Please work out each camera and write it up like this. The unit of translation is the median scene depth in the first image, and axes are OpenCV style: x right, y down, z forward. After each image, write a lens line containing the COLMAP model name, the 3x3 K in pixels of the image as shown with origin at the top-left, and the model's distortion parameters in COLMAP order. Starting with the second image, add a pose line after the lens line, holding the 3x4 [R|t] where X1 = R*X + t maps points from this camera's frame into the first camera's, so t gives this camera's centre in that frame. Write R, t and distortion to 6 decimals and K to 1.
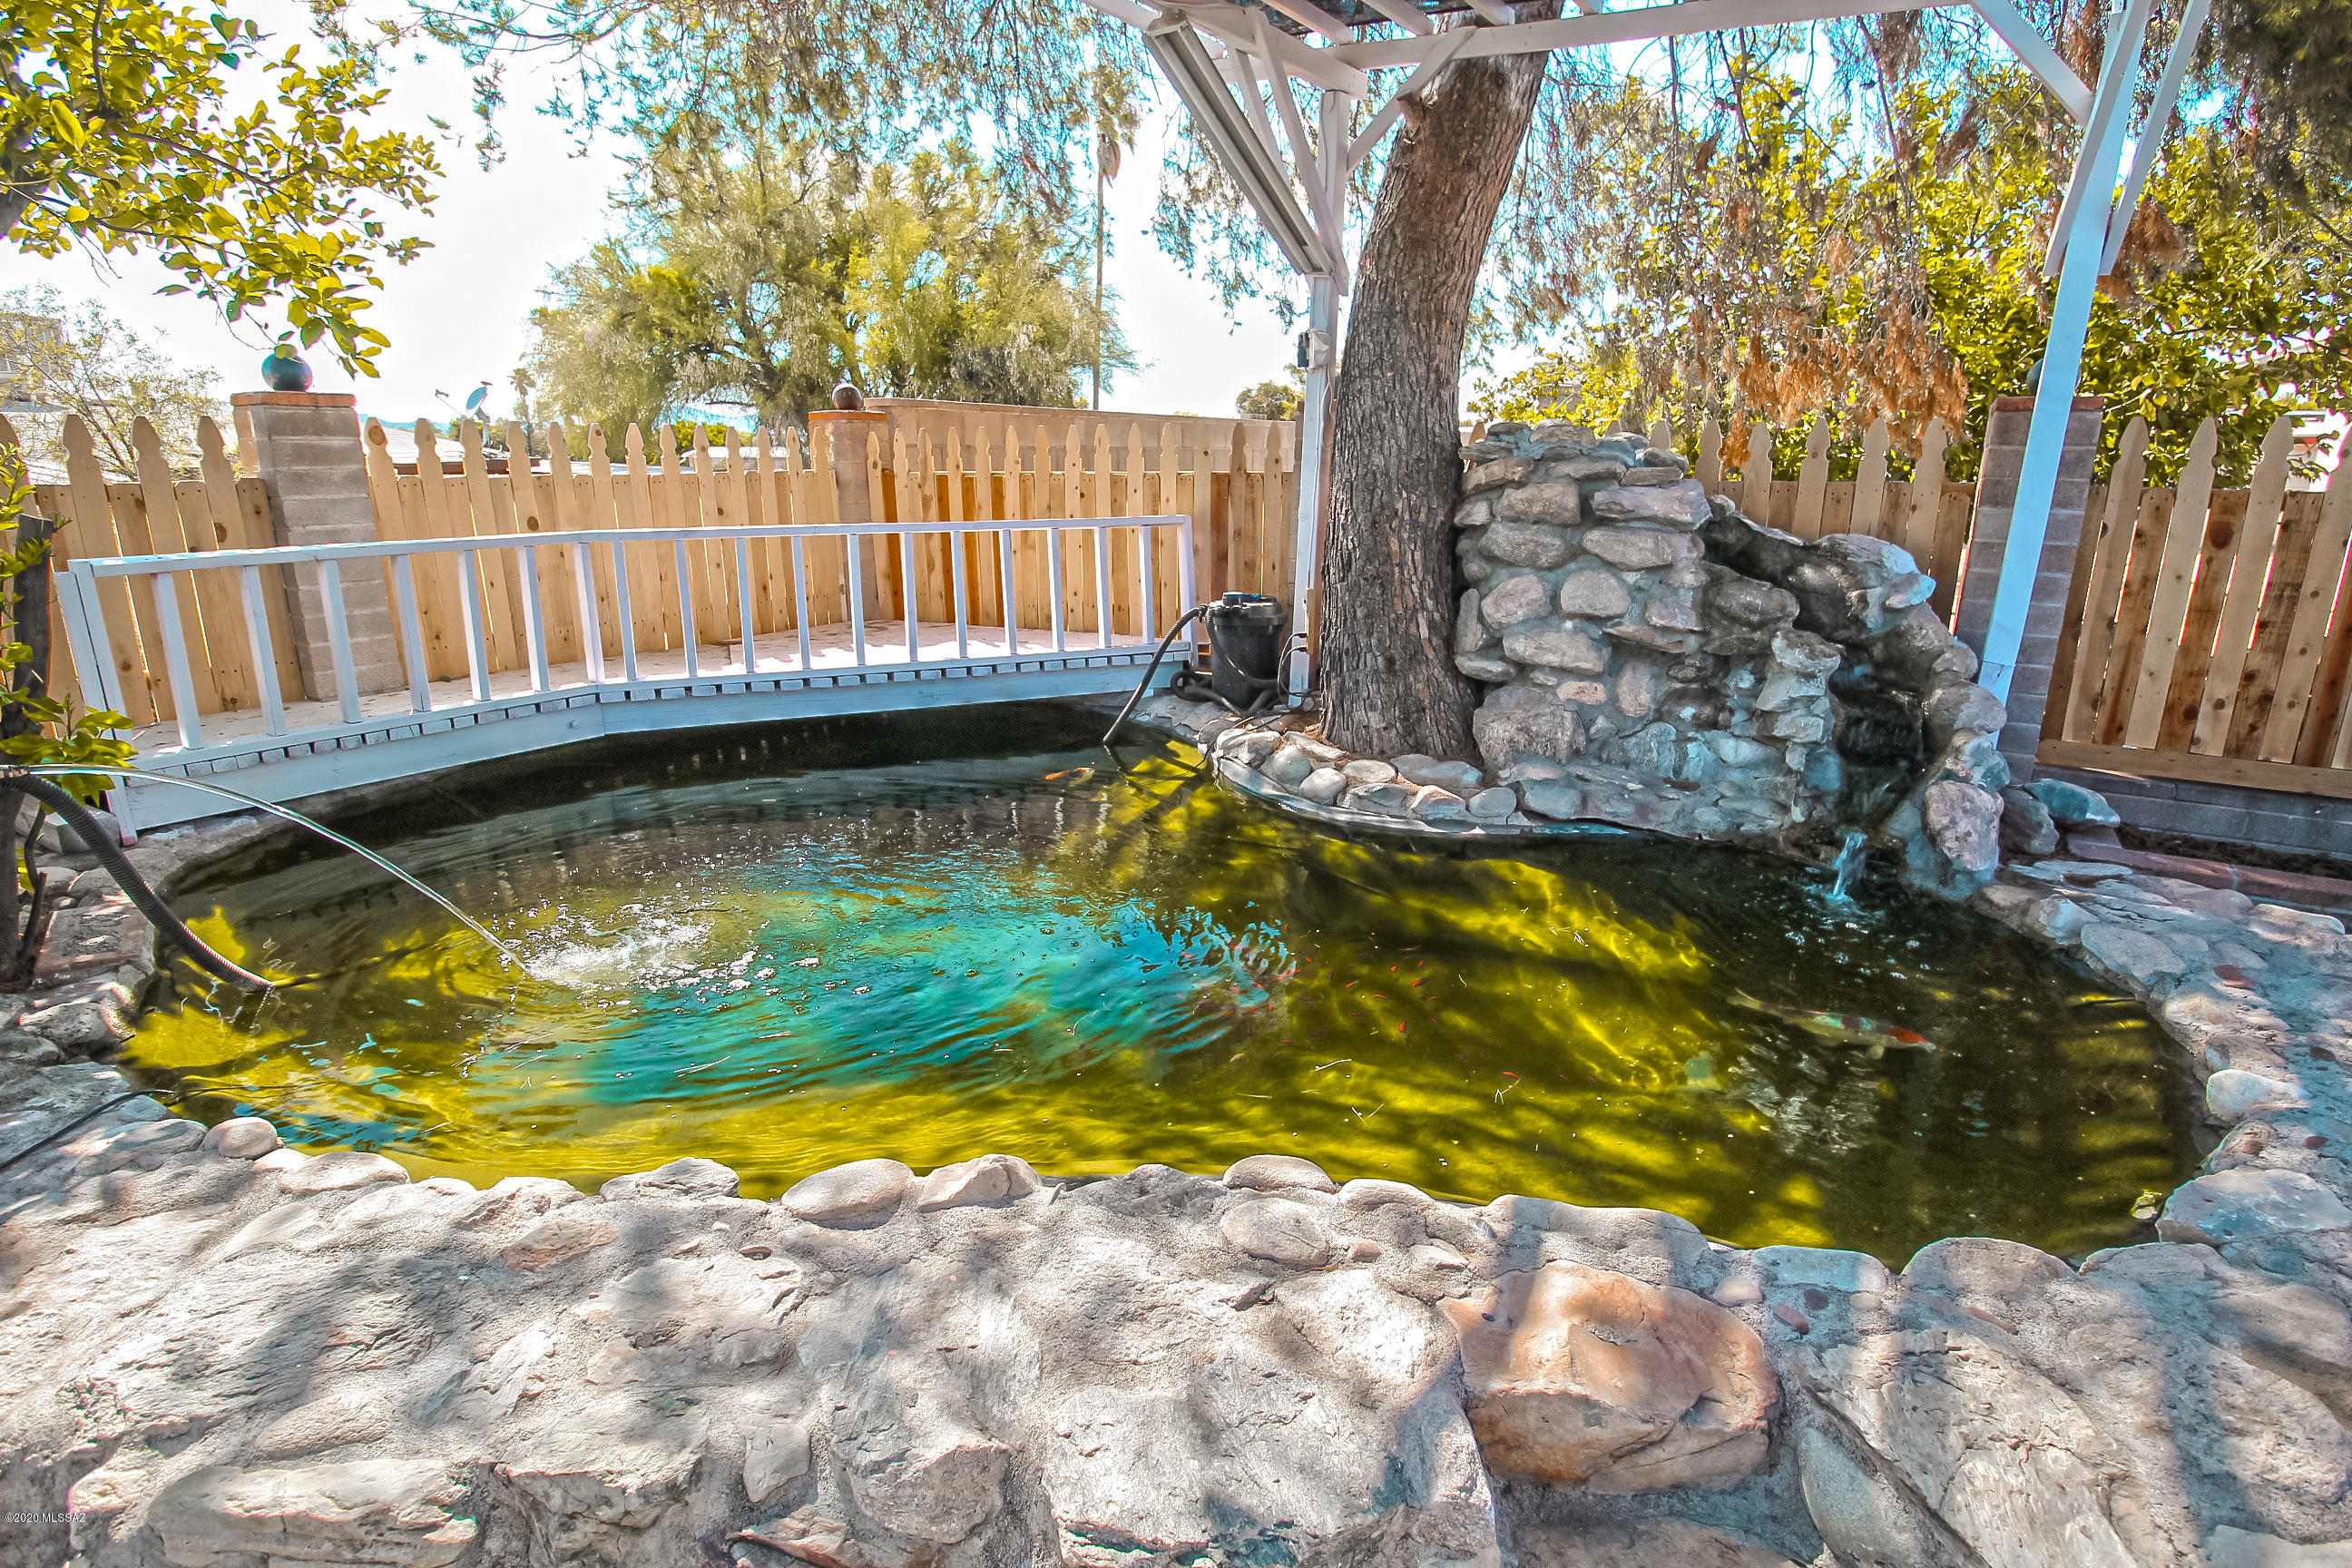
lens RADIAL K [[1222.8, 0, 1175.2], [0, 1222.8, 782.7], [0, 0, 1]] dist [-0.006509, -0.000953]
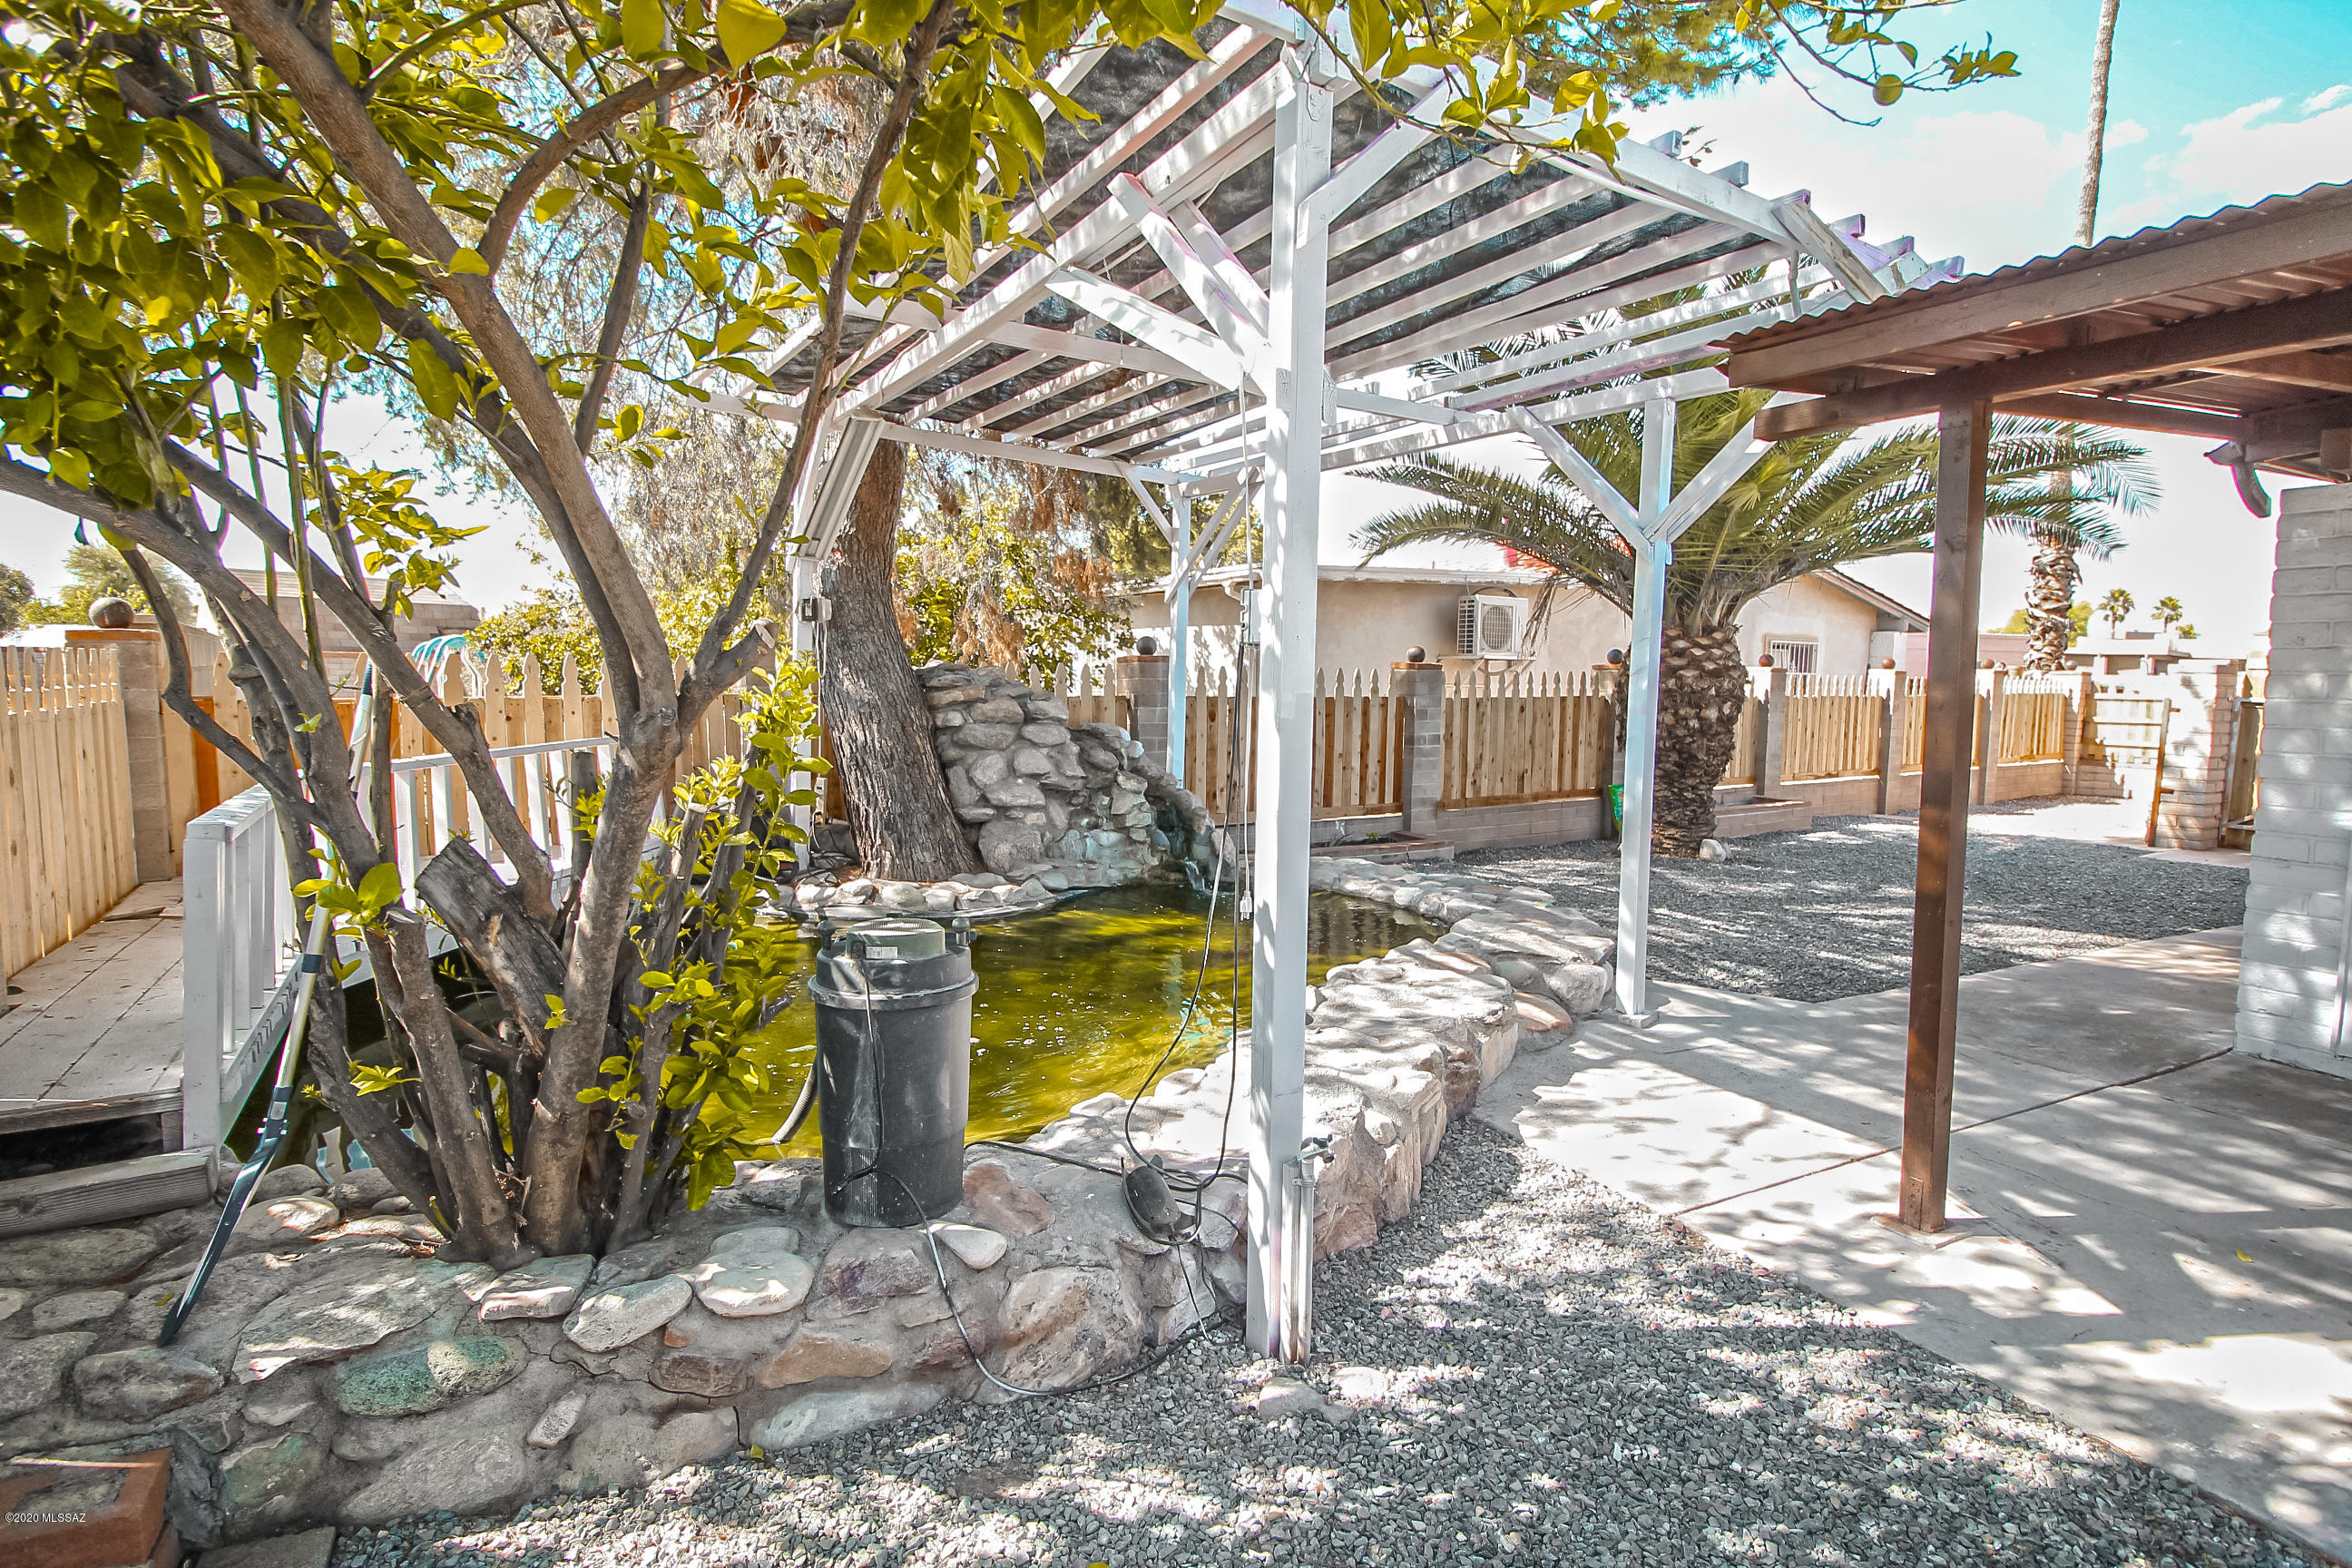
lens RADIAL K [[1222.8, 0, 1179.3], [0, 1222.8, 784.9], [0, 0, 1]] dist [-0.006509, -0.000953]
pose [[0.449803, -0.080515, 0.889491, -1.097930], [0.226907, 0.973552, -0.026619, -0.030366], [-0.863823, 0.213806, 0.456176, 0.046338]]
